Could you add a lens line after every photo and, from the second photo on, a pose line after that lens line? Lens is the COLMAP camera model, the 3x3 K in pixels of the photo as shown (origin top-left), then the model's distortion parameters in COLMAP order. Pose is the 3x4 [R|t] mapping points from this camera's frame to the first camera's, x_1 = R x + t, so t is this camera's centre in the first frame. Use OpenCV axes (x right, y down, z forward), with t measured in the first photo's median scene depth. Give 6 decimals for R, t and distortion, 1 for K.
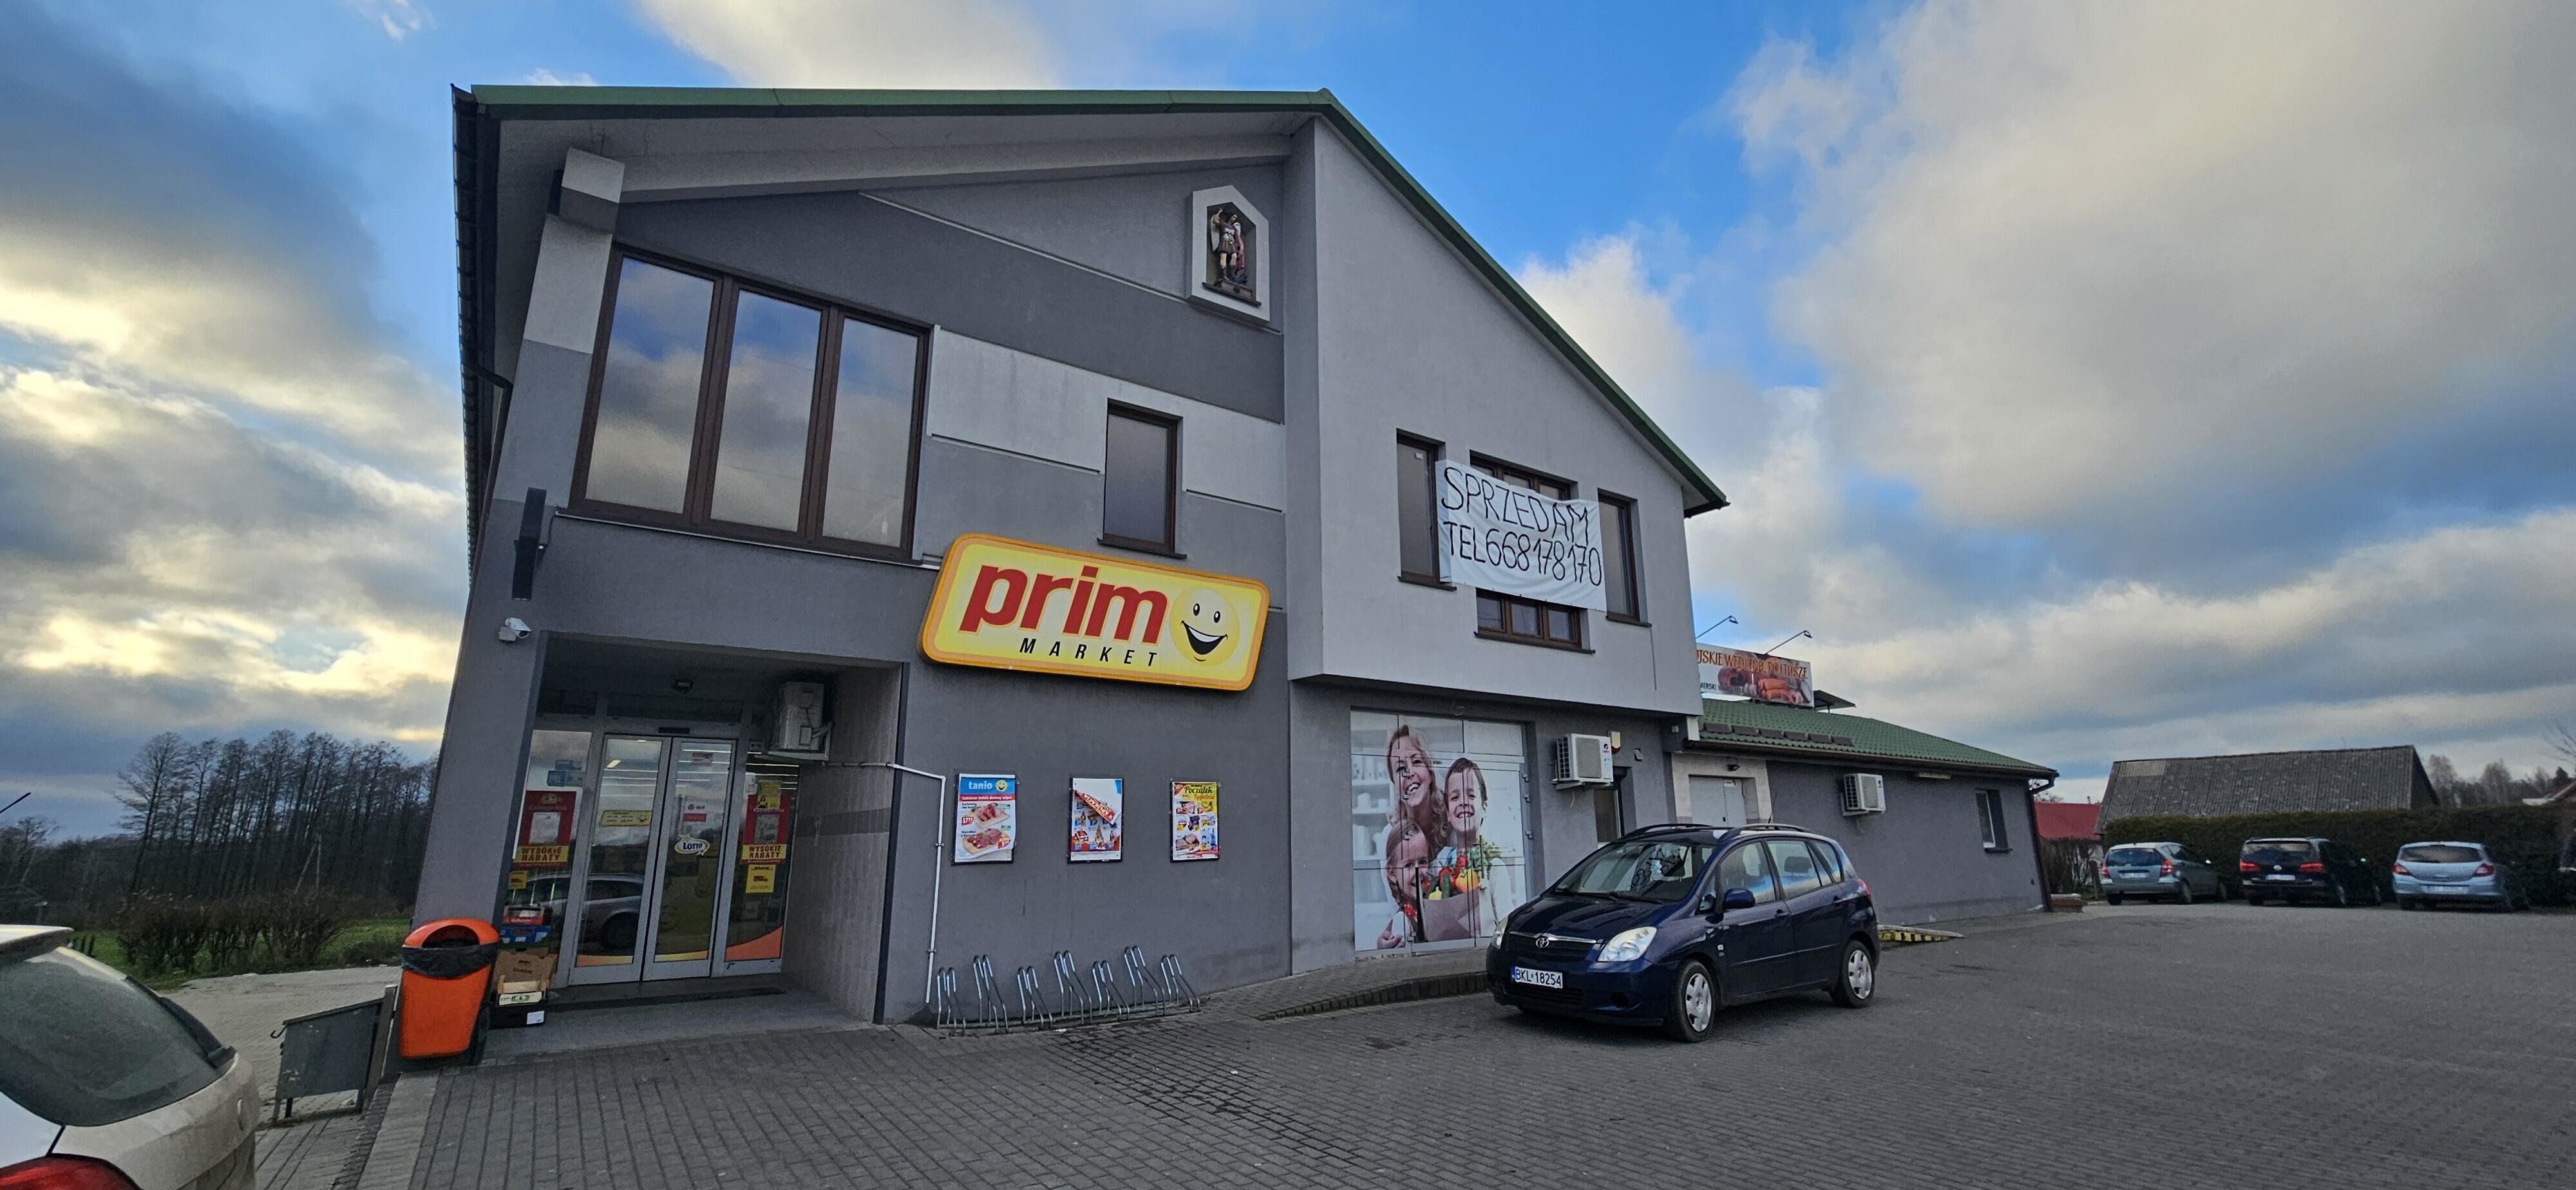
lens RADIAL K [[1054.1, 0, 1306.2], [0, 1054.1, 590.3], [0, 0, 1]] dist [0.003135, 0.001198]
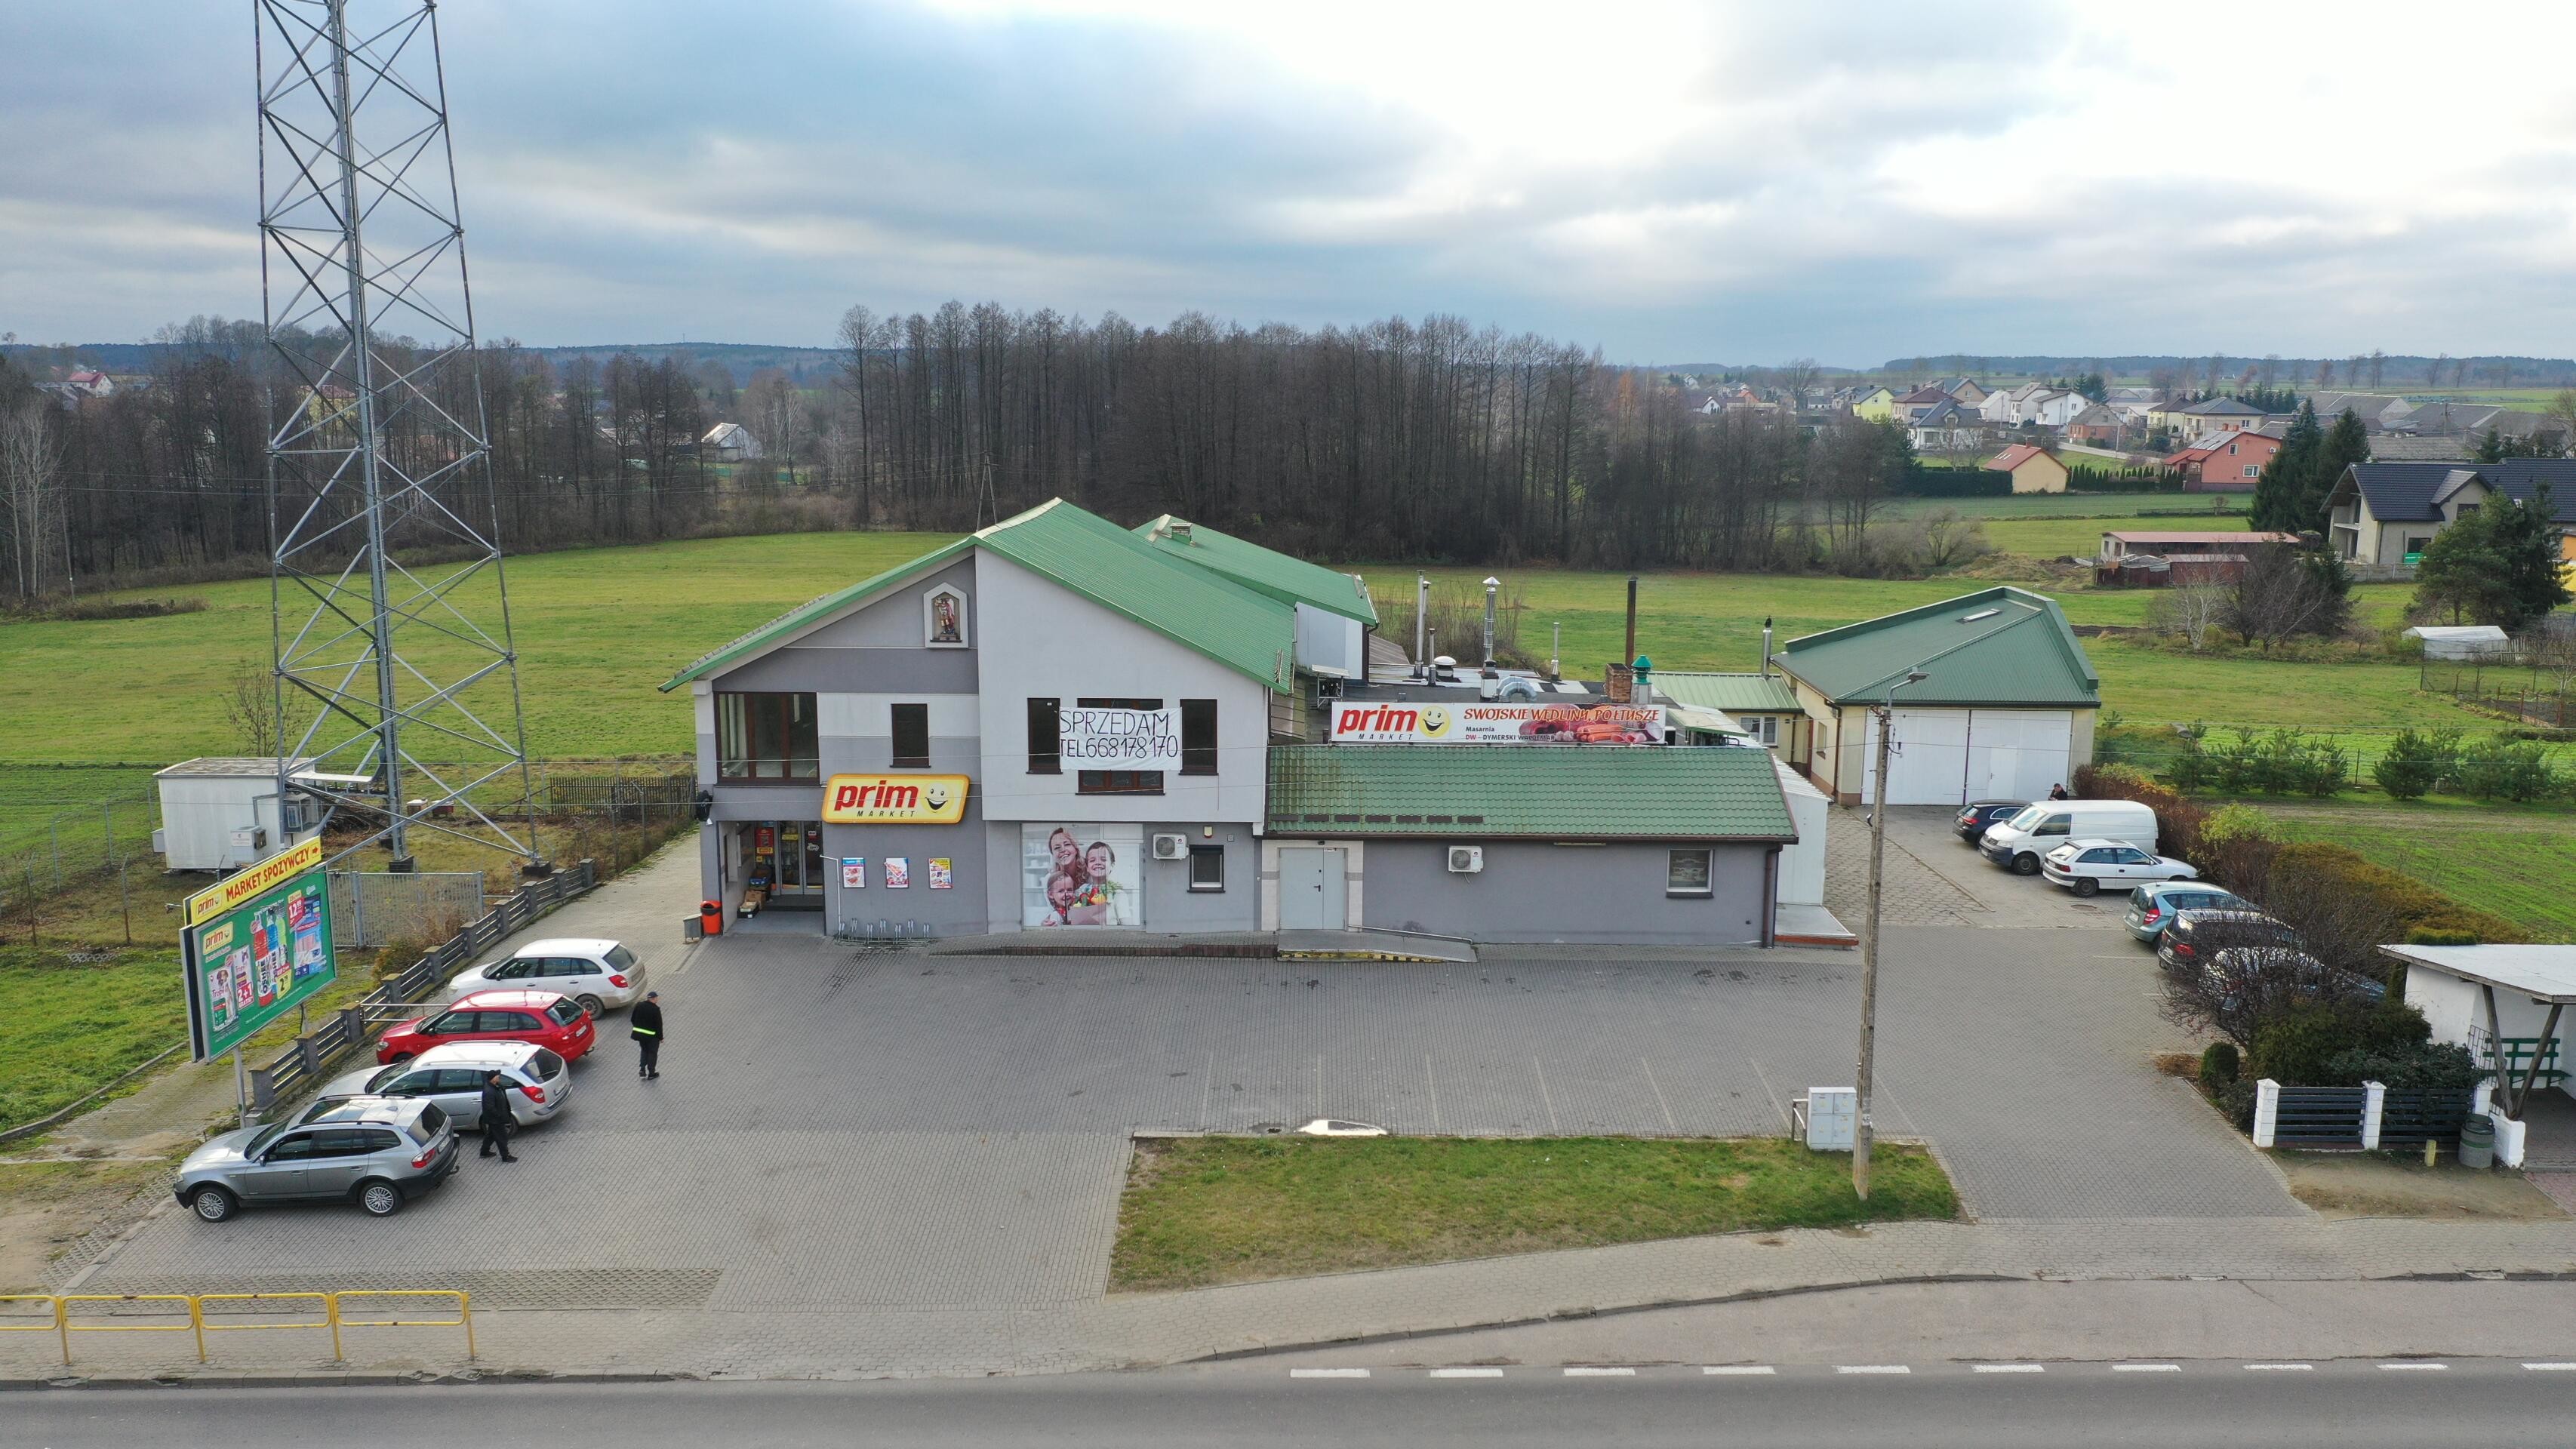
lens RADIAL K [[2039.6, 0, 1288.0], [0, 2039.6, 724.5], [0, 0, 1]] dist [0.006999, 0.003533]
pose [[0.803101, 0.119586, -0.583720, 2.908139], [0.127480, 0.922484, 0.364379, -1.536618], [0.582047, -0.367046, 0.725603, -1.651448]]
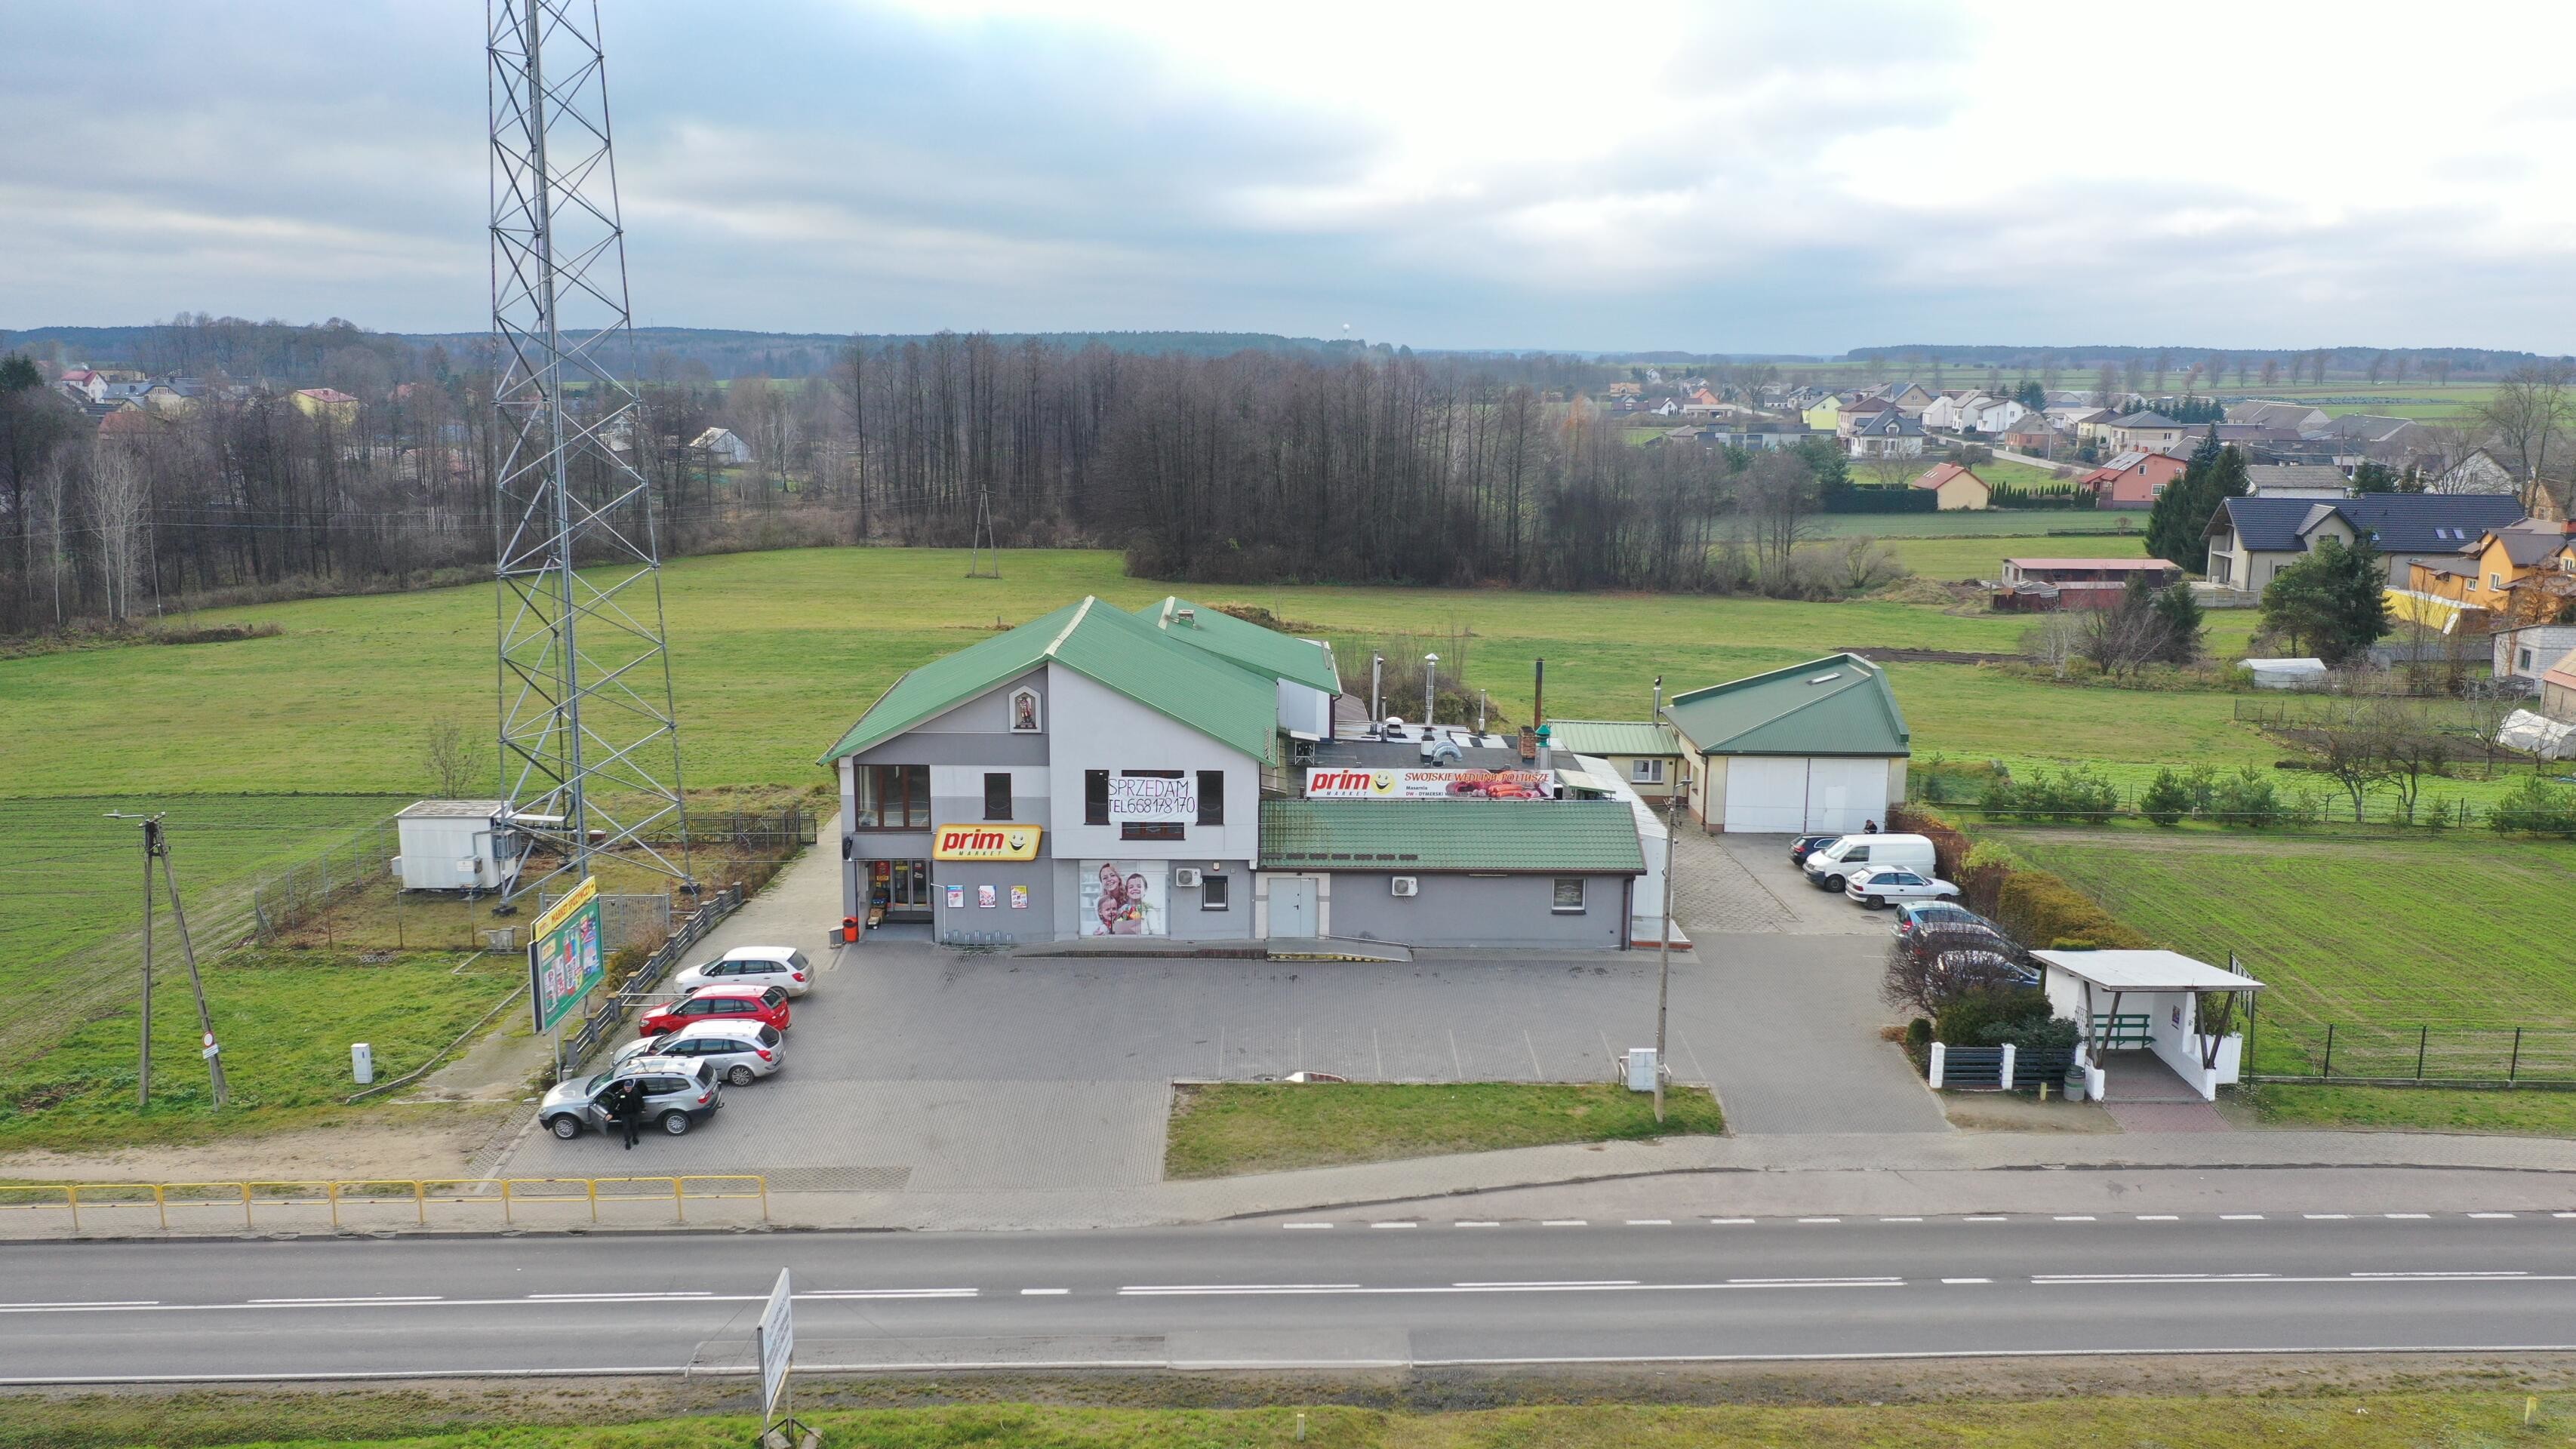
lens RADIAL K [[2039.6, 0, 1288.0], [0, 2039.6, 724.5], [0, 0, 1]] dist [0.006999, 0.003533]
pose [[0.812096, 0.124447, -0.570099, 3.732409], [0.121516, 0.919508, 0.373817, -2.307557], [0.570731, -0.372851, 0.731606, -2.710140]]
